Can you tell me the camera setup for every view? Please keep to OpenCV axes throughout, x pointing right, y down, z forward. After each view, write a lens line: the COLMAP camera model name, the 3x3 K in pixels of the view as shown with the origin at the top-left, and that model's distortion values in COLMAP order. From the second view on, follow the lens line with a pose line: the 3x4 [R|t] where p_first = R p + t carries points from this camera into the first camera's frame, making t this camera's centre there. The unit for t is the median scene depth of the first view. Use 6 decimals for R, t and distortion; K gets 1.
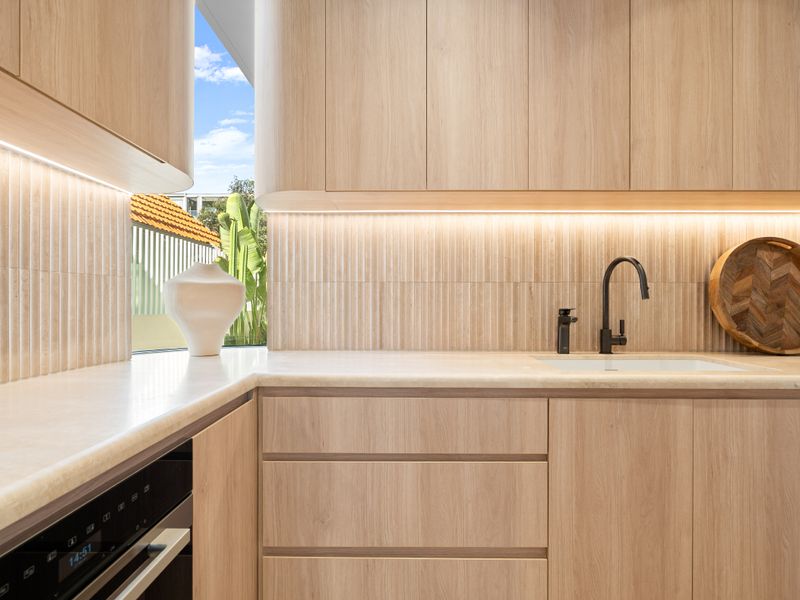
lens RADIAL K [[401.6, 0, 400.0], [0, 401.6, 300.0], [0, 0, 1]] dist [-0.002126, 0.000242]
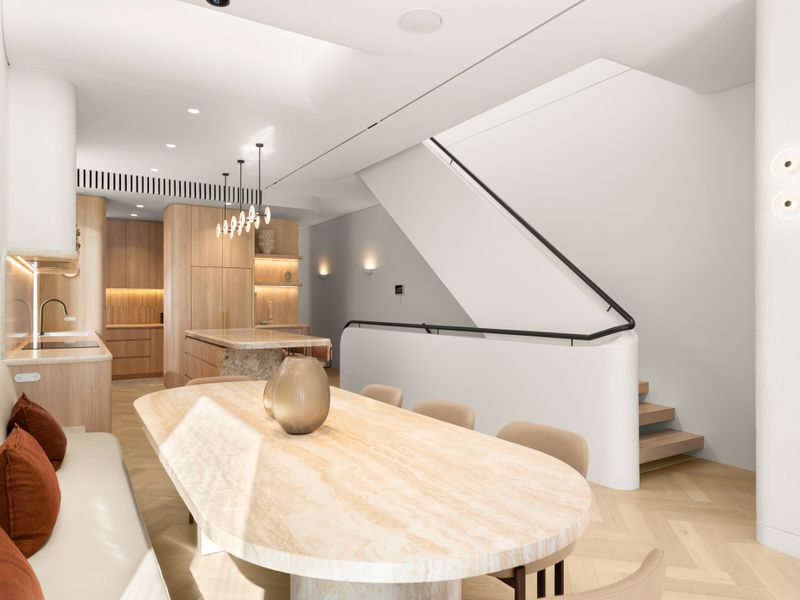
lens RADIAL K [[538.8, 0, 400.0], [0, 538.8, 300.0], [0, 0, 1]] dist [-0.002869, -0.000468]
pose [[0.844743, 0.000656, 0.535172, -0.495357], [-0.001264, 0.999999, 0.000770, -0.118532], [-0.535171, -0.001328, 0.844743, -5.033950]]
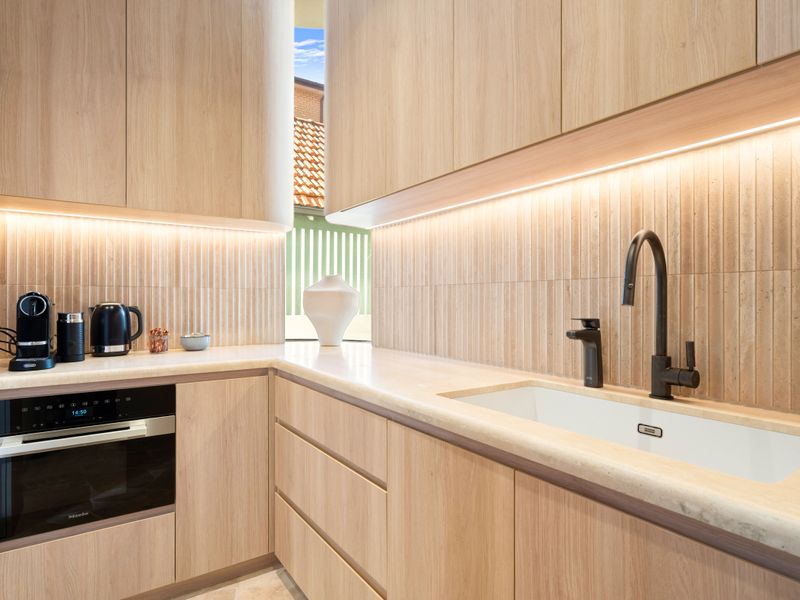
lens RADIAL K [[450.1, 0, 400.9], [0, 450.1, 296.5], [0, 0, 1]] dist [0.004802, 0.000860]
pose [[0.588402, -0.009074, -0.808518, 0.817653], [0.006440, 0.999958, -0.006535, -0.011400], [0.808543, -0.001362, 0.588435, 0.309615]]
